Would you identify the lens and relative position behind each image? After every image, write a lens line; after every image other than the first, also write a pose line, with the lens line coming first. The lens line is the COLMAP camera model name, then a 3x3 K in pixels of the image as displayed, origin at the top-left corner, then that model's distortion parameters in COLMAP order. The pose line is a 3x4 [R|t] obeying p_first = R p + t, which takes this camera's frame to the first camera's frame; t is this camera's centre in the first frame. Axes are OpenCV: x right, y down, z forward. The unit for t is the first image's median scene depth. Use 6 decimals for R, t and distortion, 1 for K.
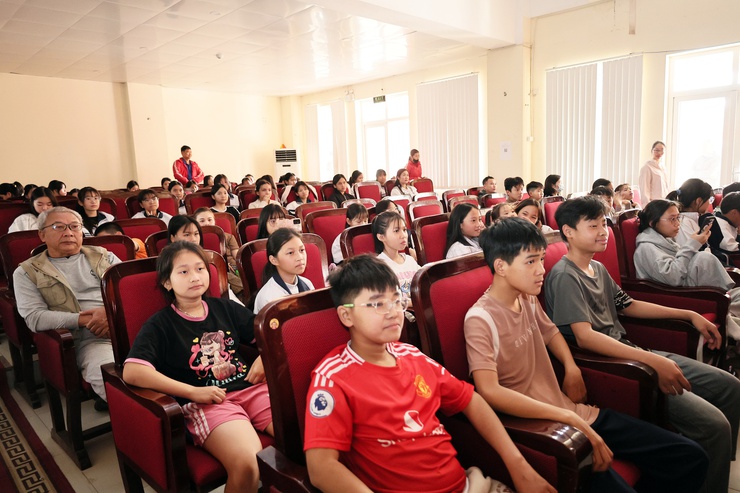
lens RADIAL K [[496.5, 0, 370.0], [0, 496.5, 246.5], [0, 0, 1]] dist [0.002021, 0.000543]
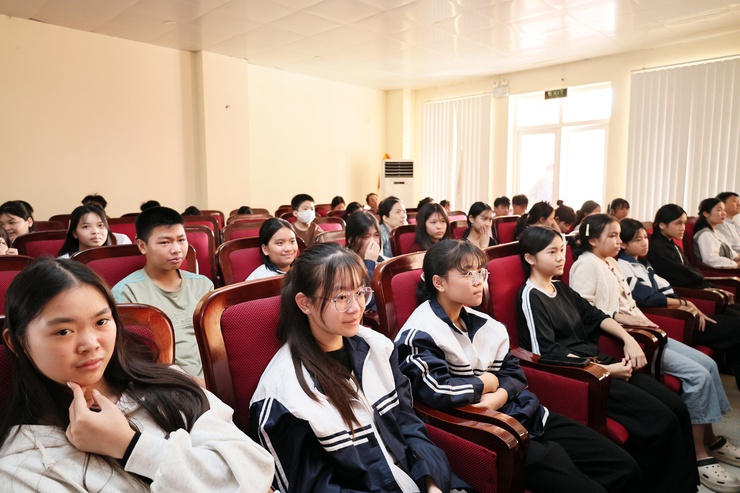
lens RADIAL K [[482.9, 0, 370.0], [0, 482.9, 246.5], [0, 0, 1]] dist [-0.001383, -0.000276]
pose [[0.999178, 0.040534, 0.000564, -0.230752], [-0.040508, 0.998886, -0.024208, -0.056672], [-0.001545, 0.024165, 0.999707, 0.329999]]
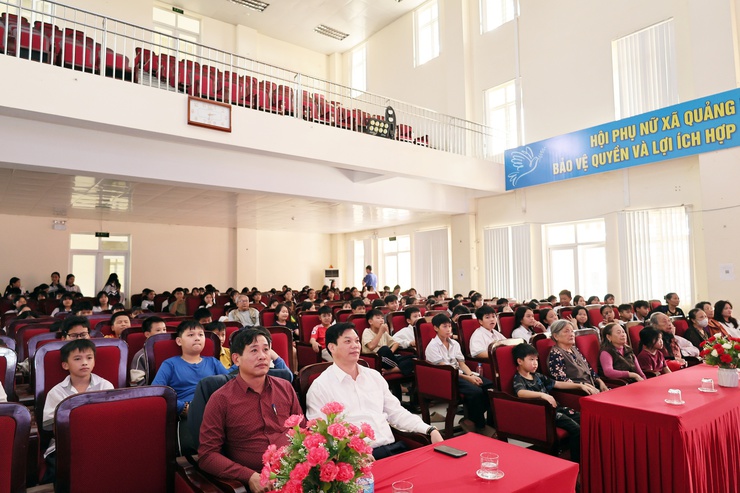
lens RADIAL K [[496.5, 0, 370.0], [0, 496.5, 246.5], [0, 0, 1]] dist [0.002021, 0.000543]
pose [[0.991959, 0.015290, -0.125630, 0.142846], [-0.042049, 0.976099, -0.213219, 0.056583], [0.119367, 0.216787, 0.968894, -0.490916]]
